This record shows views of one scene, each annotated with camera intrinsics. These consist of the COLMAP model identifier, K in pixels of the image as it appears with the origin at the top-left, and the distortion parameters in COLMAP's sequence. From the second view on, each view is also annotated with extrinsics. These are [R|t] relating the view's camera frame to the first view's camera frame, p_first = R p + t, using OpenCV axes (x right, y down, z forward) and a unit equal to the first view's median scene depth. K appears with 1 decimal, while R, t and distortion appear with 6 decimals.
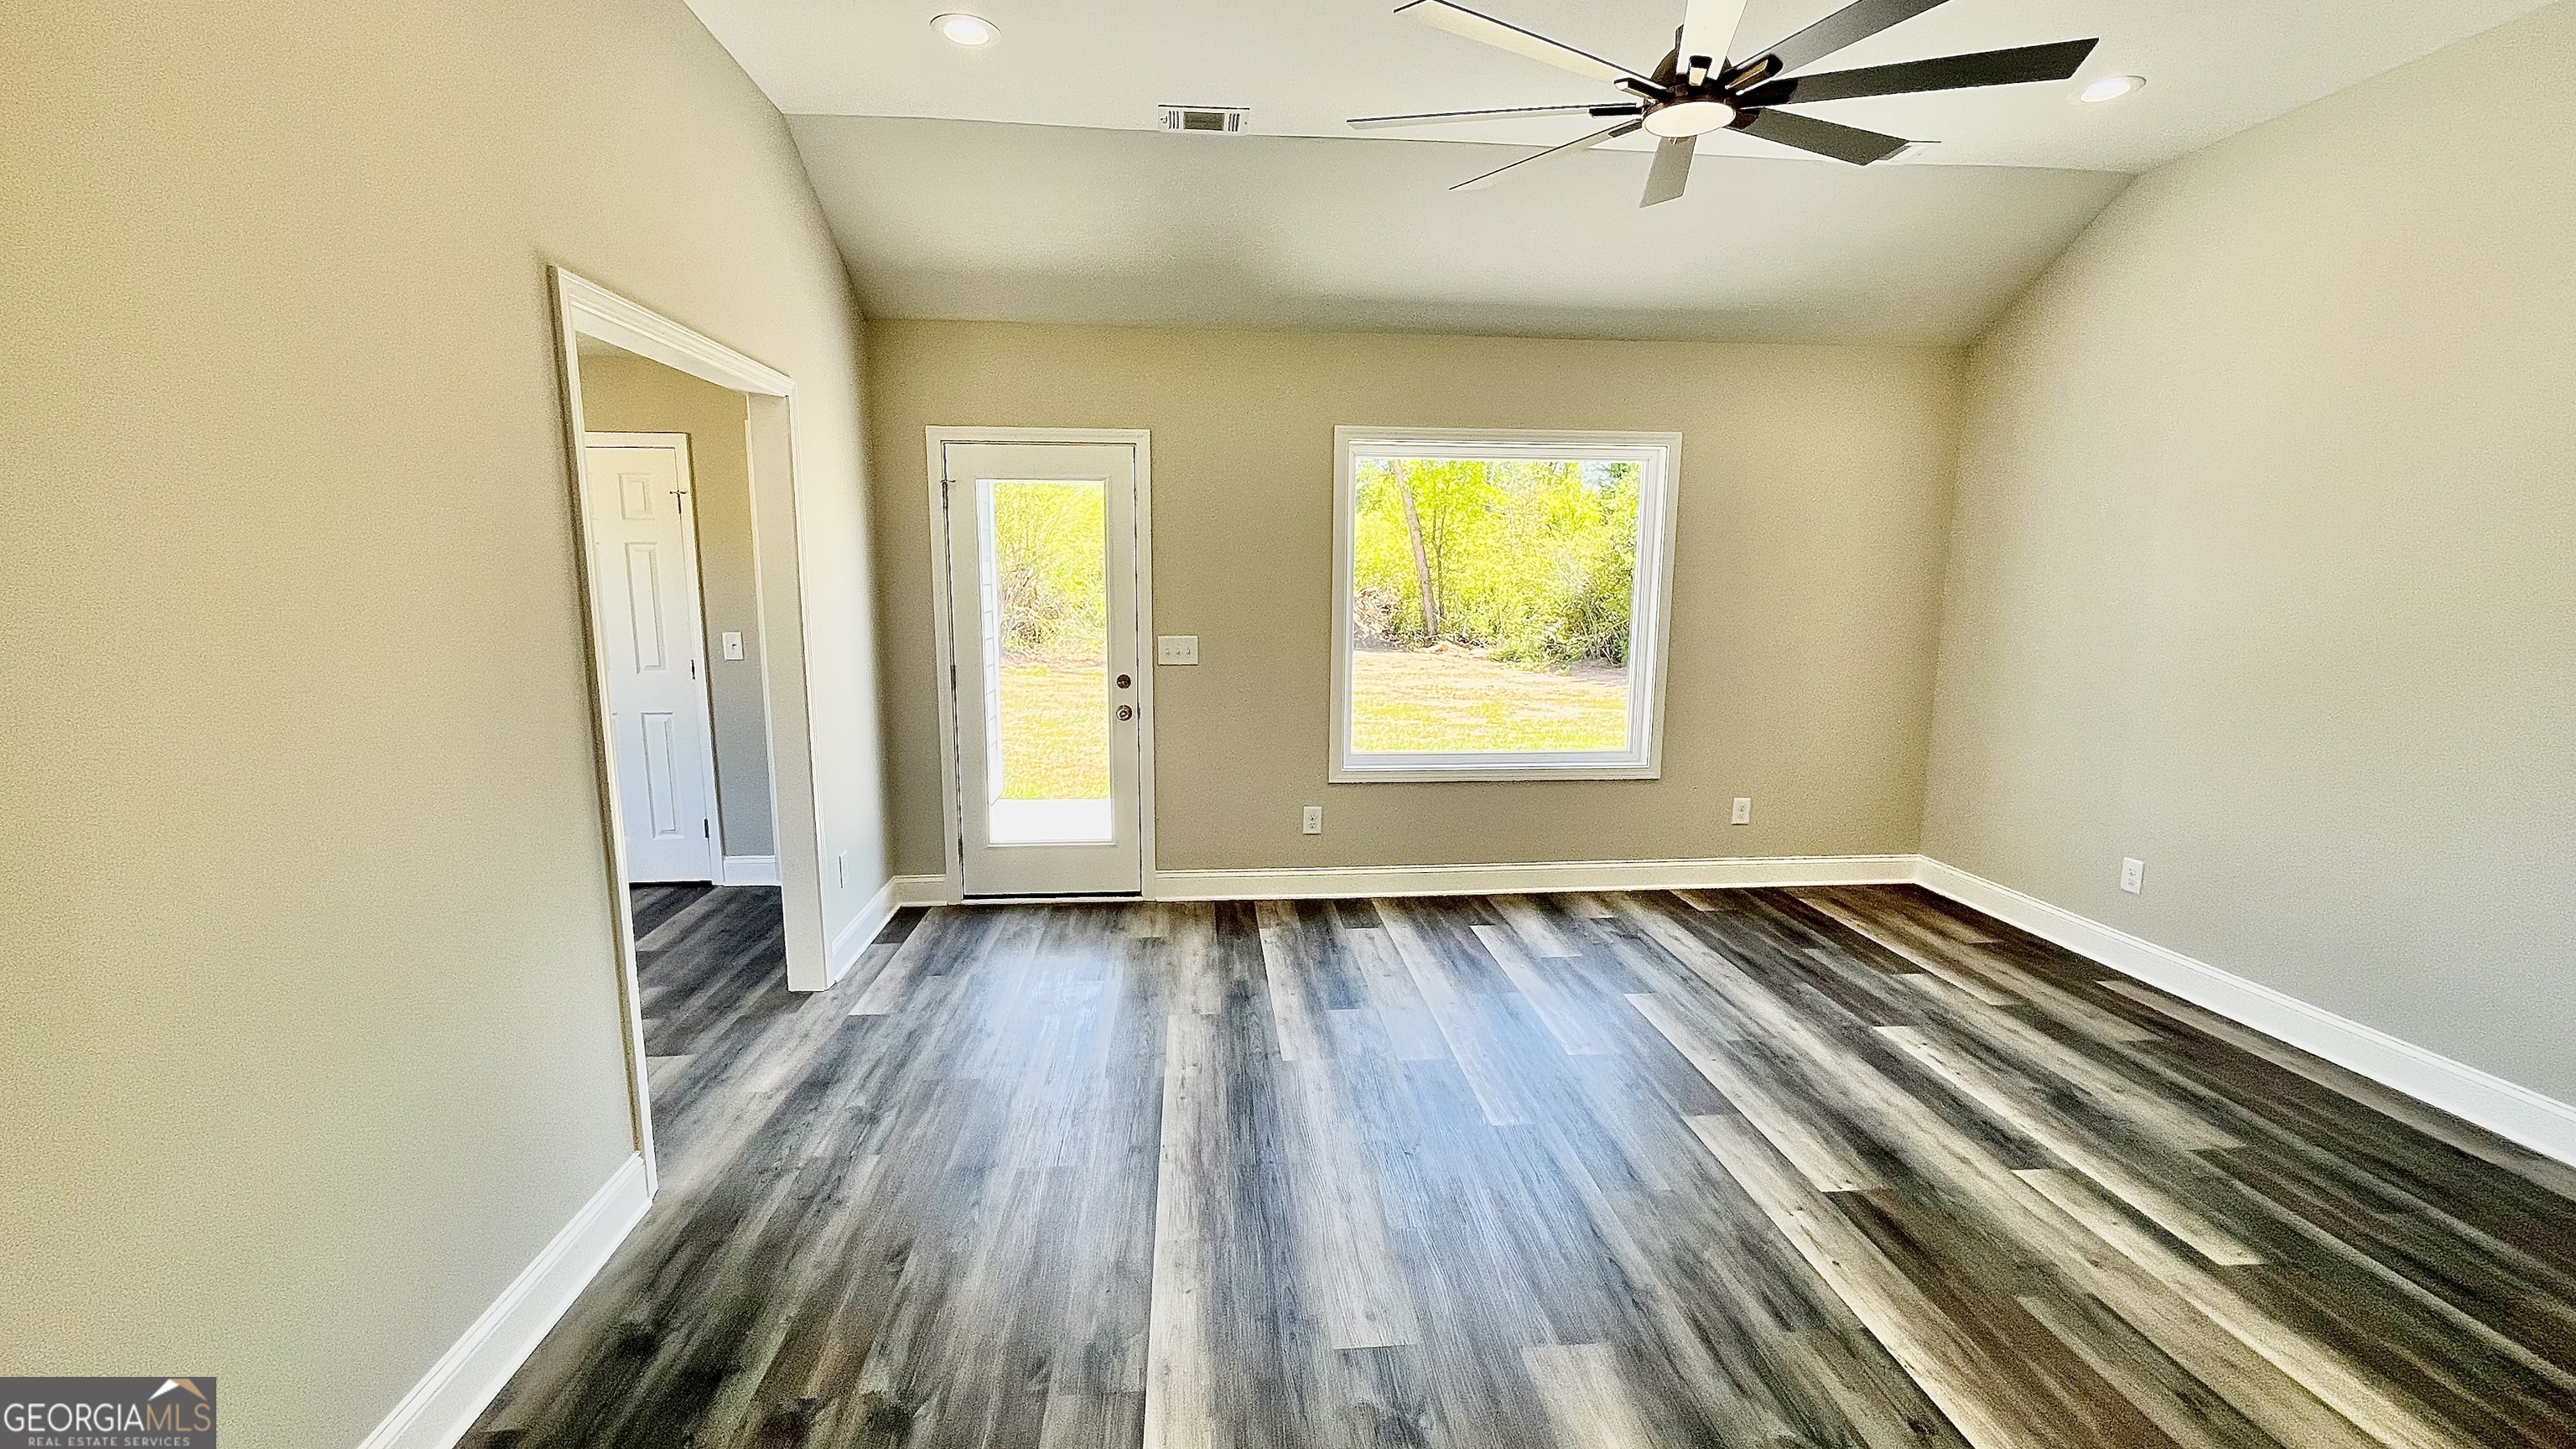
lens RADIAL K [[1039.7, 0, 1280.9], [0, 1039.7, 727.7], [0, 0, 1]] dist [-0.002432, -0.001257]
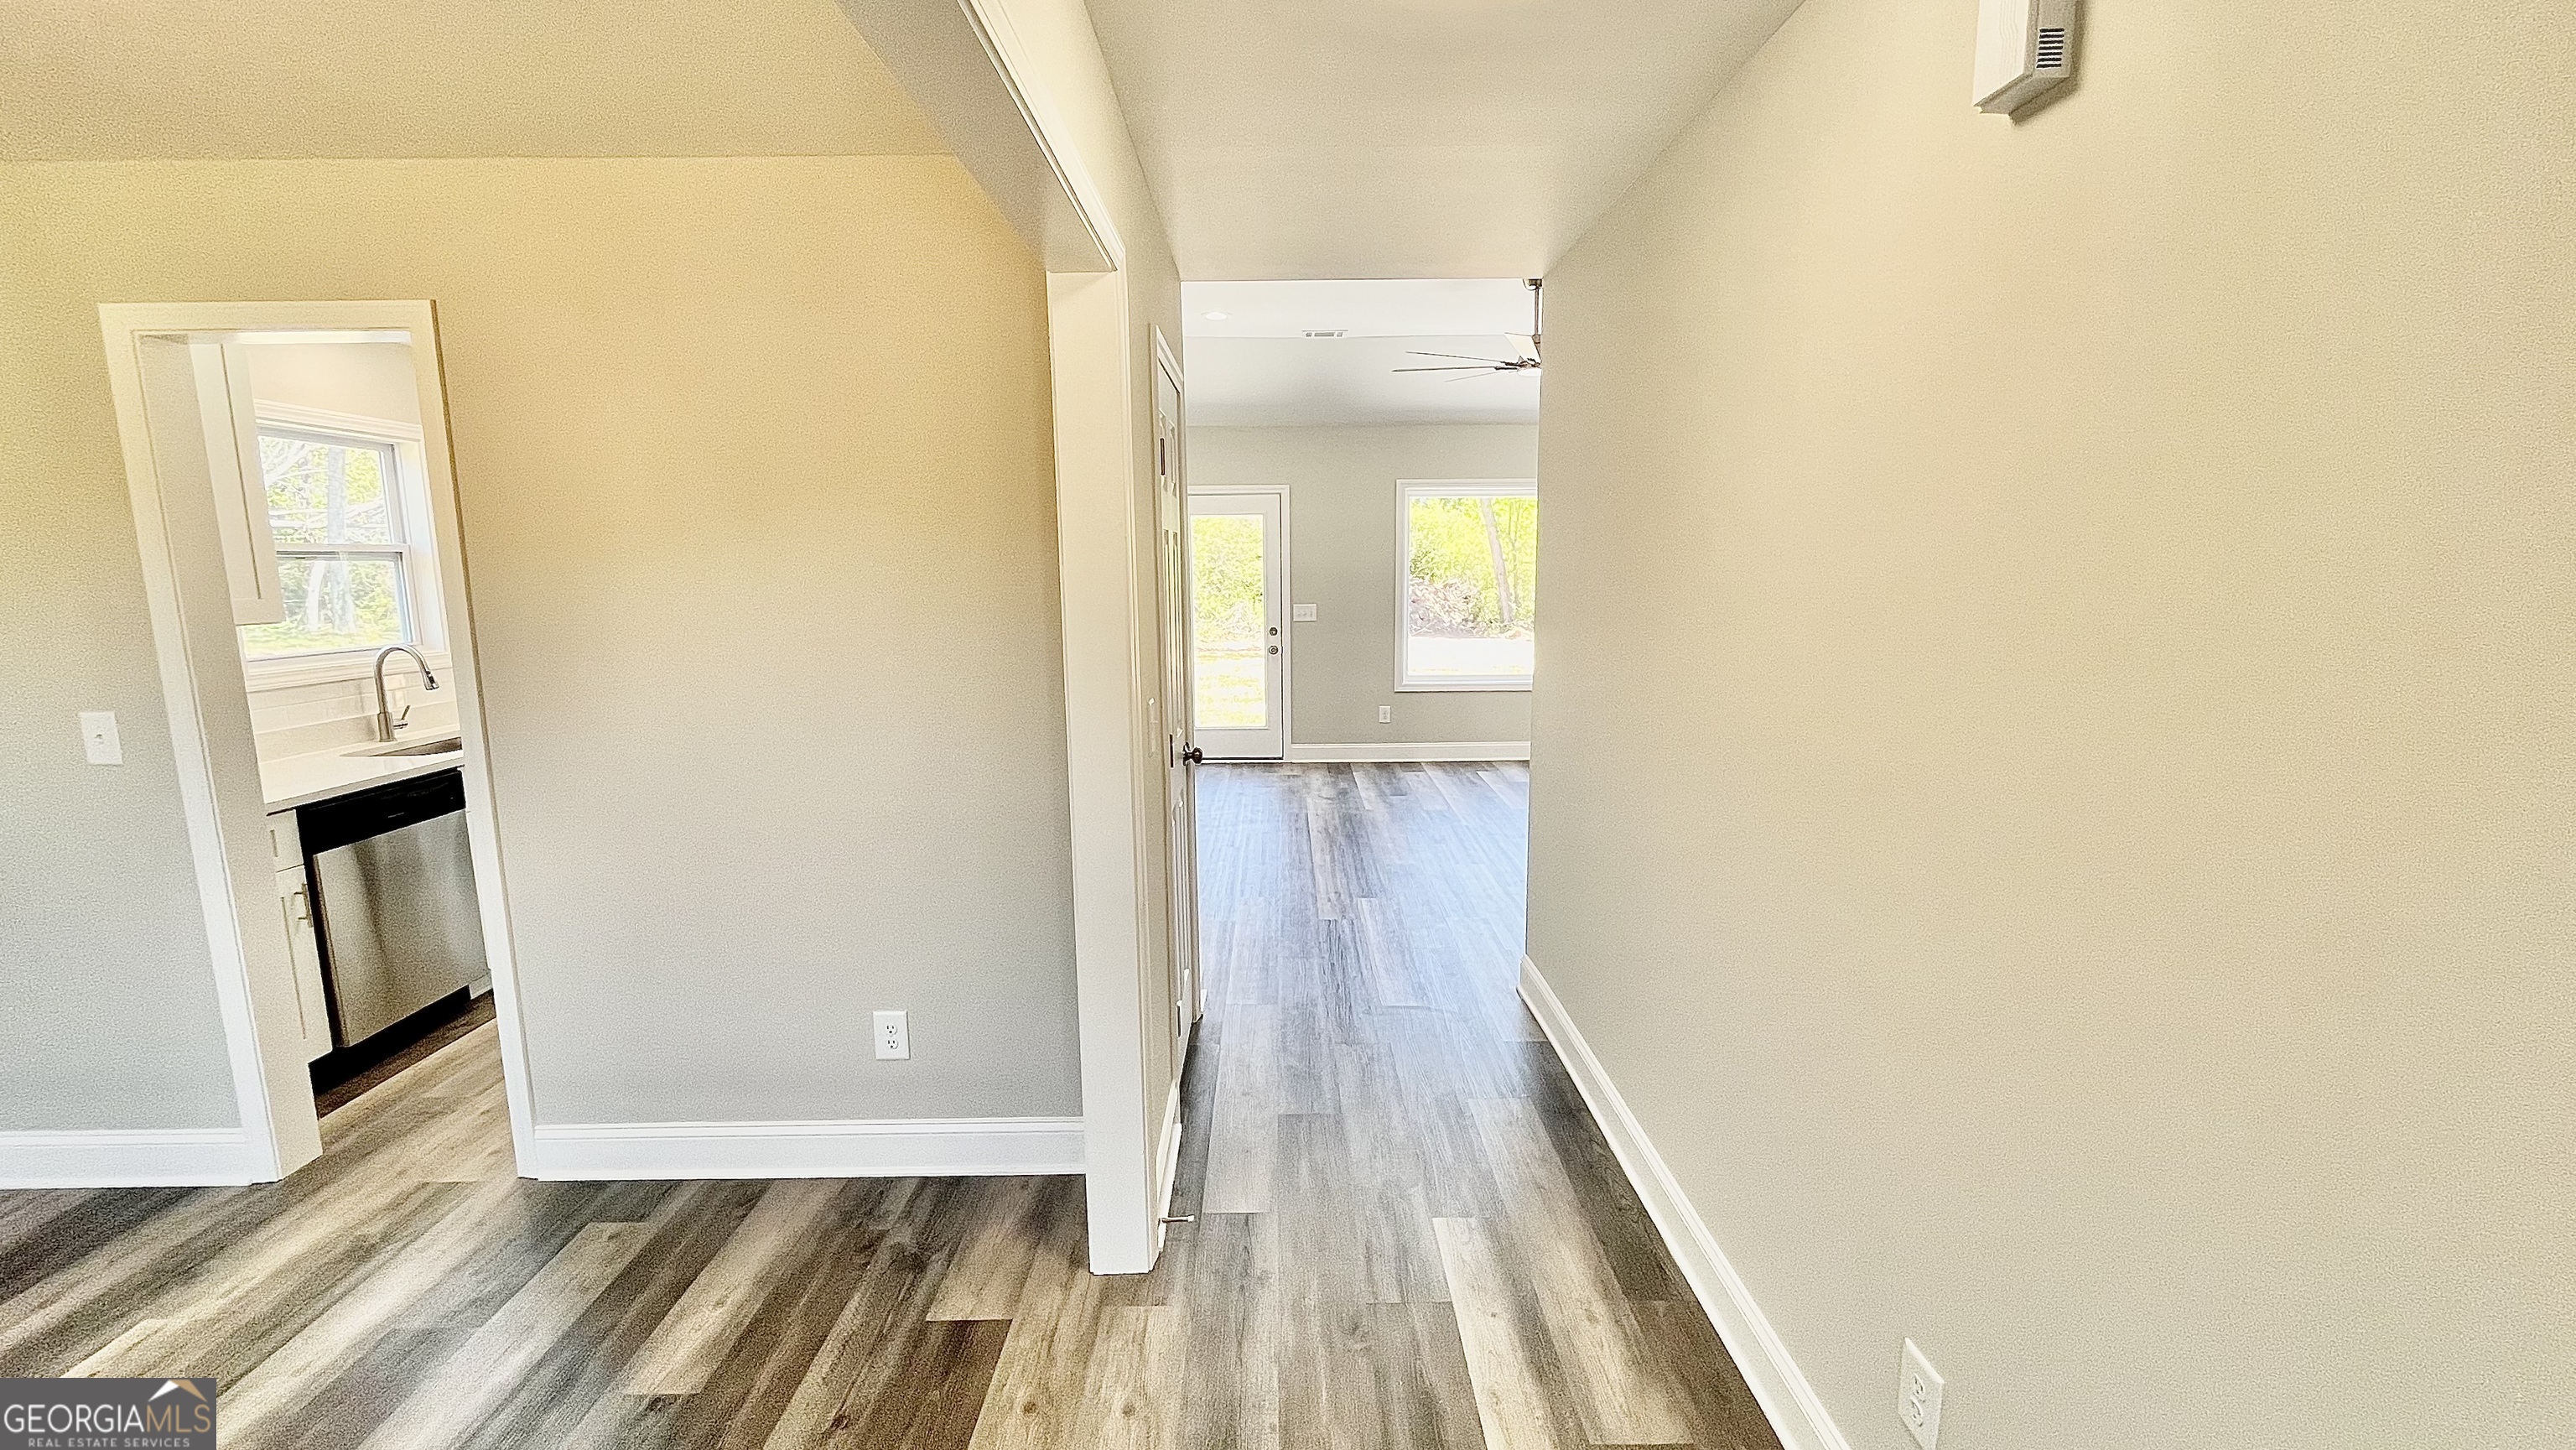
lens RADIAL K [[1039.8, 0, 1288.2], [0, 1039.8, 733.8], [0, 0, 1]] dist [-0.002432, -0.001257]
pose [[0.997279, -0.001956, -0.073694, -0.000276], [0.002620, 0.999957, 0.008922, 0.115844], [0.073673, -0.009091, 0.997241, -0.767299]]
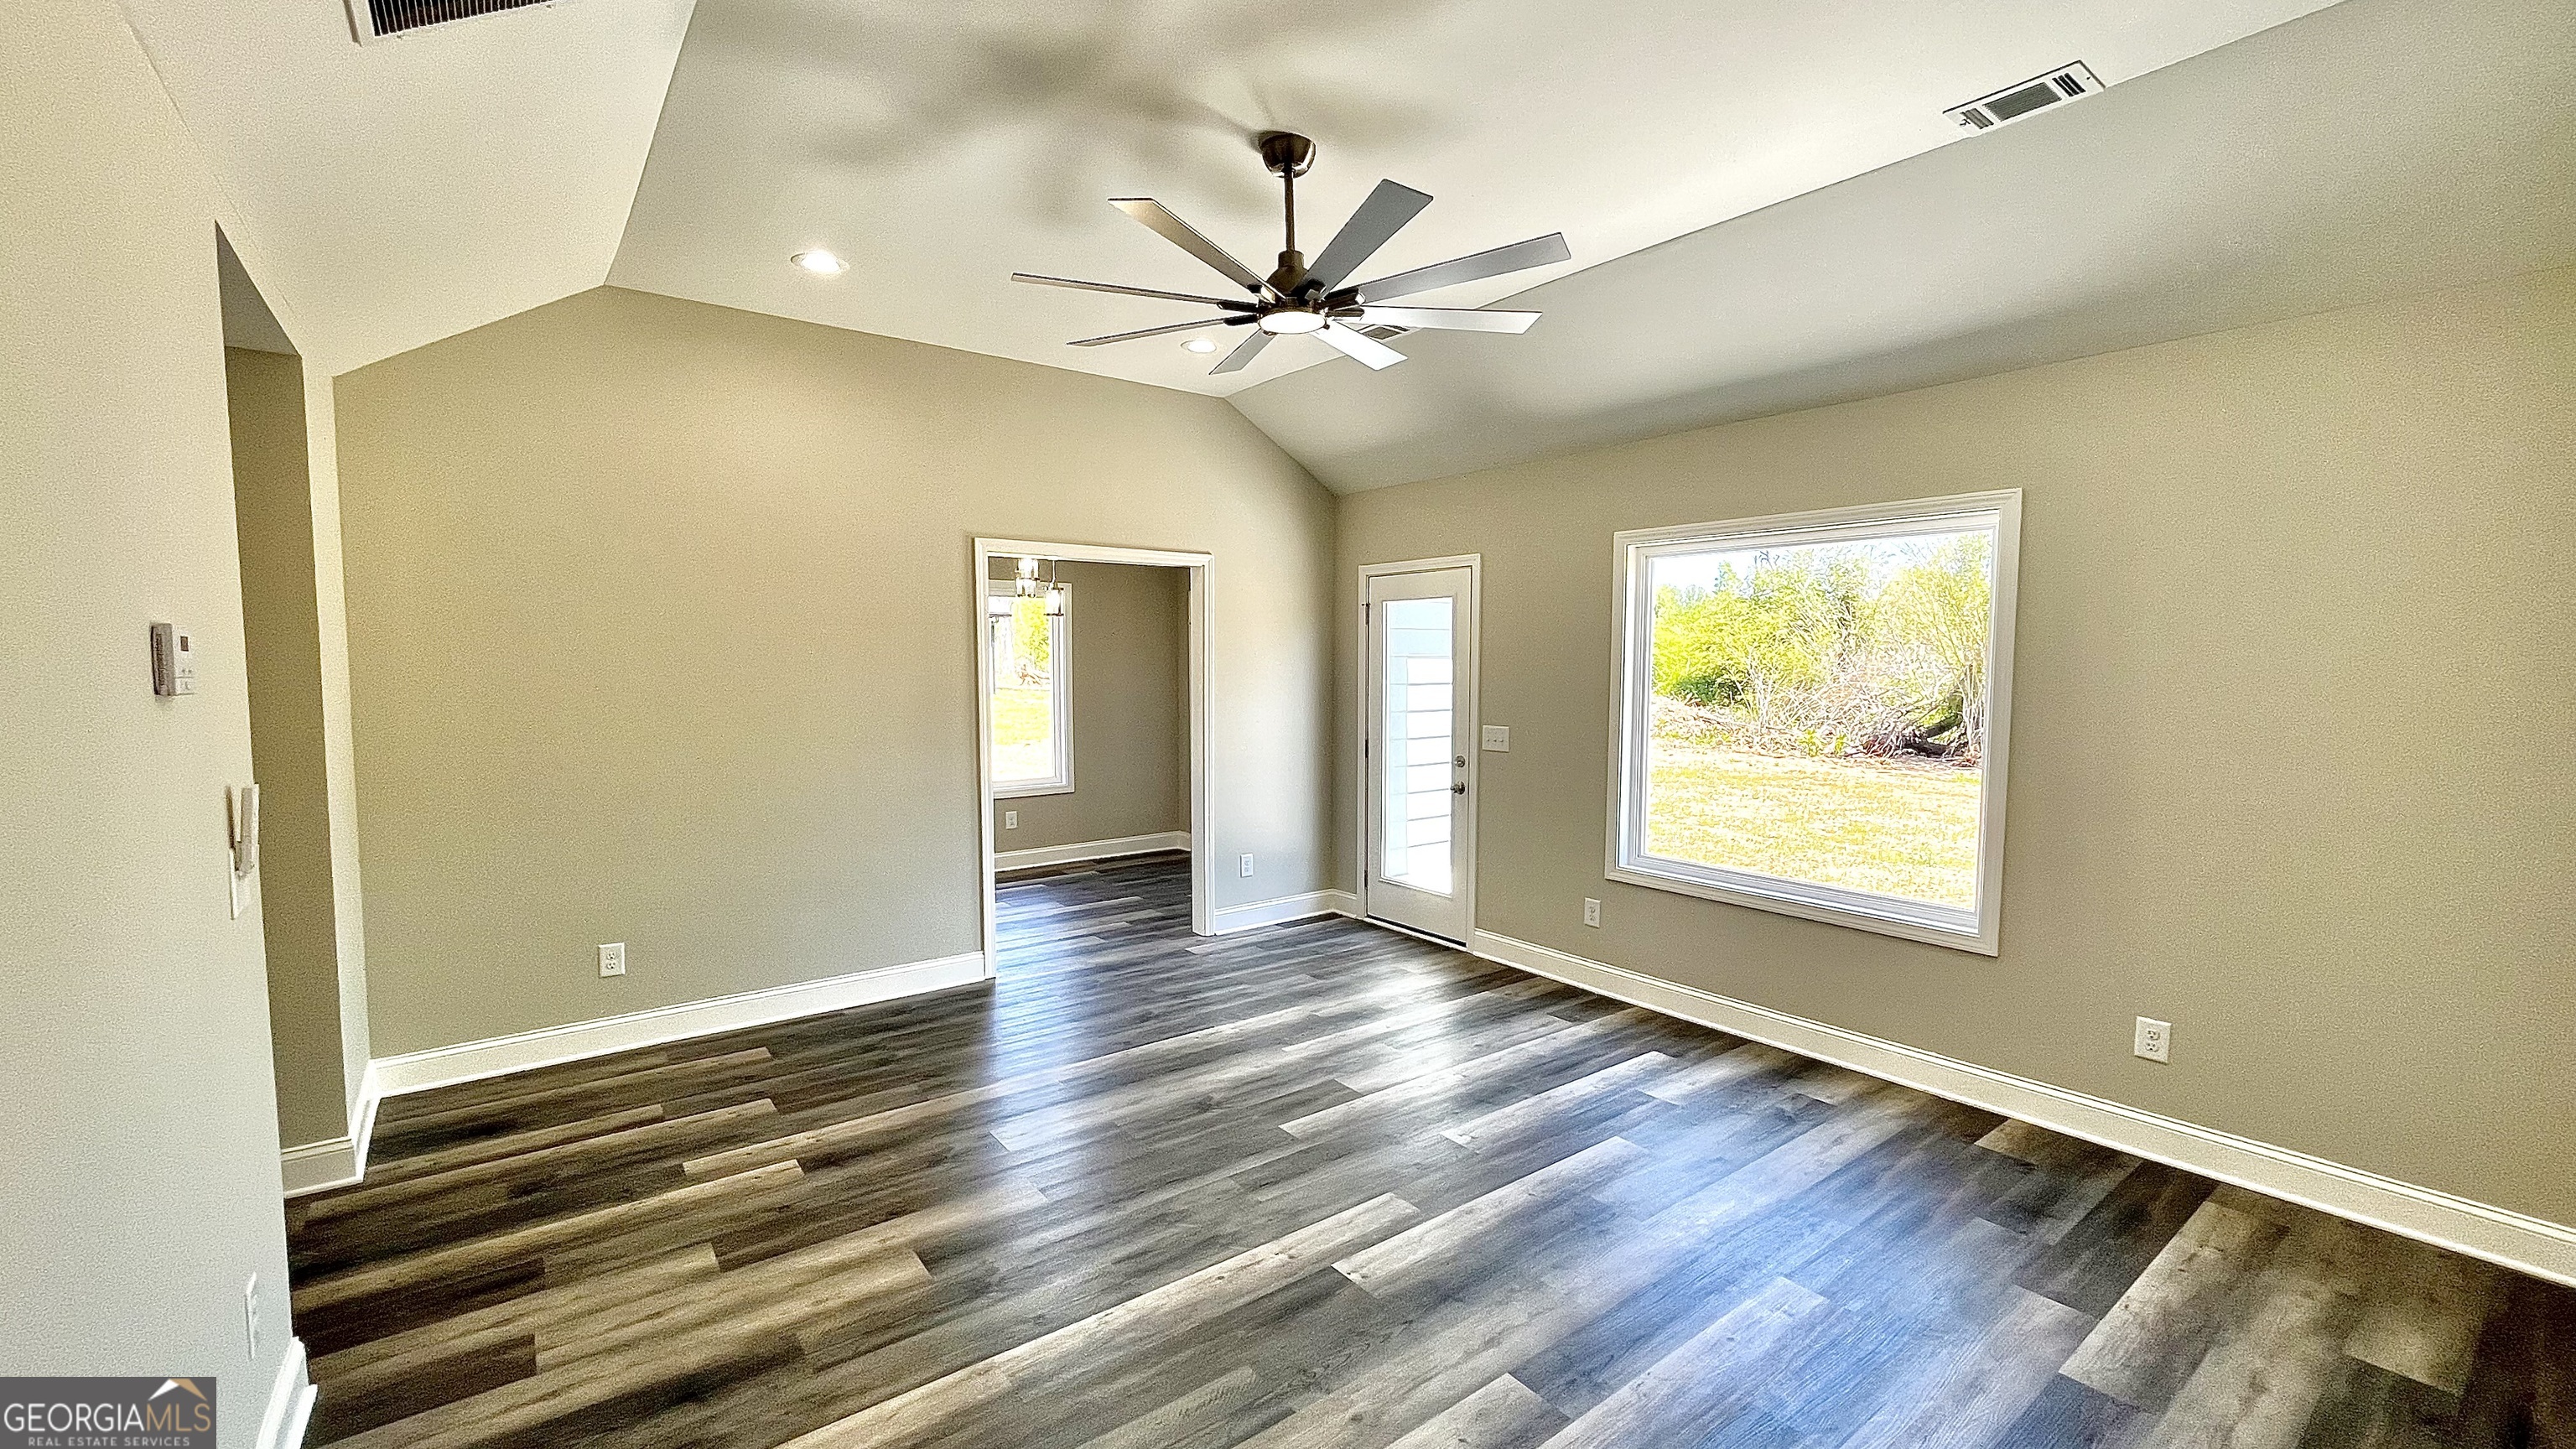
lens RADIAL K [[1039.7, 0, 1283.0], [0, 1039.7, 731.6], [0, 0, 1]] dist [-0.002432, -0.001257]
pose [[0.531846, 0.055923, -0.844993, 0.796311], [-0.125740, 0.991971, -0.013492, -0.039379], [0.837454, 0.113425, 0.534607, 0.198704]]
